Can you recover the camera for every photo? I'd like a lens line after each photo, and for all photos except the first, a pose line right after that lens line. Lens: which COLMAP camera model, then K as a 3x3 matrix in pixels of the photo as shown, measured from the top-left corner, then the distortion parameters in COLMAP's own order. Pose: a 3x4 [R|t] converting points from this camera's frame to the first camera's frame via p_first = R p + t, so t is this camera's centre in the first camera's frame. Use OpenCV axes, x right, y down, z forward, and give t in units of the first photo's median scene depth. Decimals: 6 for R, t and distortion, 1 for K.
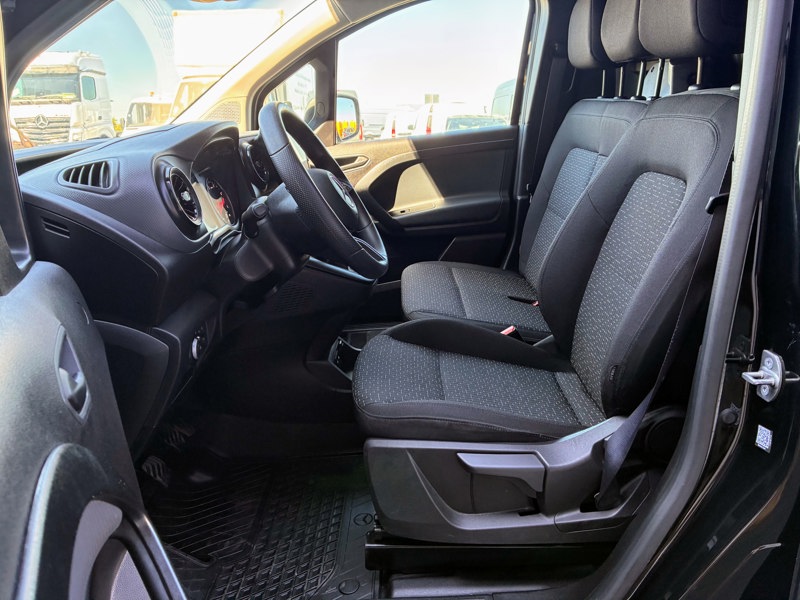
lens RADIAL K [[615.2, 0, 400.0], [0, 615.2, 300.0], [0, 0, 1]] dist [0.038210, -0.040122]
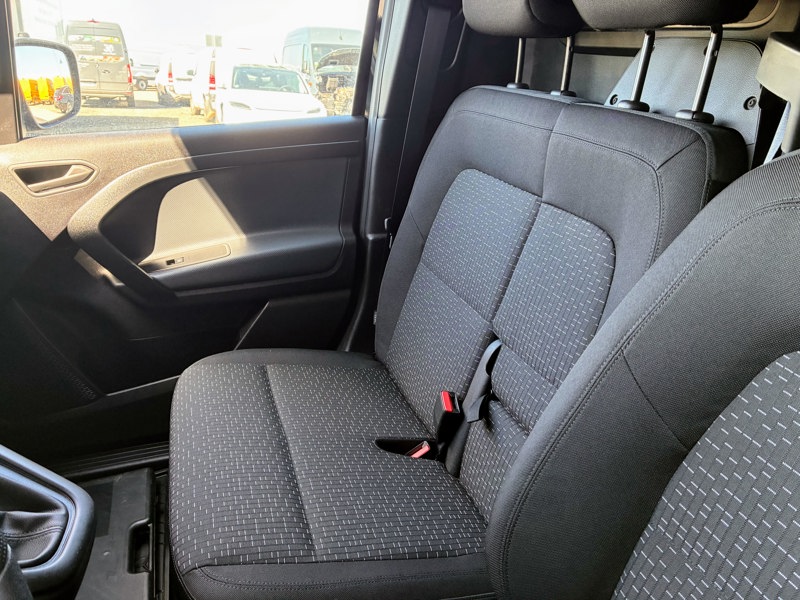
lens RADIAL K [[606.0, 0, 400.0], [0, 606.0, 300.0], [0, 0, 1]] dist [0.088292, -0.127583]
pose [[0.946207, -0.053487, 0.319109, 0.022477], [0.028769, 0.996243, 0.081680, -0.152174], [-0.322279, -0.068105, 0.944192, 0.409838]]
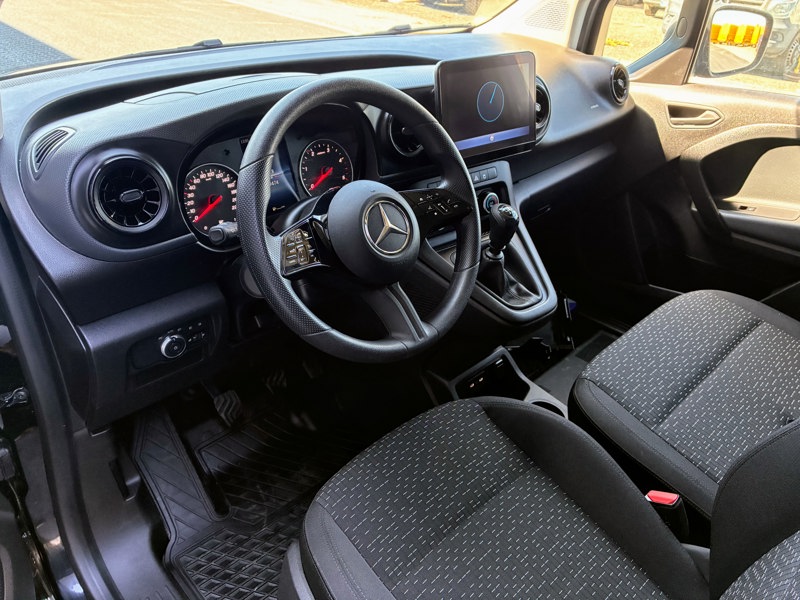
lens RADIAL K [[615.2, 0, 400.0], [0, 615.2, 300.0], [0, 0, 1]] dist [0.038210, -0.040122]
pose [[0.693702, 0.436015, -0.573296, 0.177120], [-0.290001, 0.897666, 0.331805, -0.172547], [0.659301, -0.063917, 0.749158, 0.255791]]
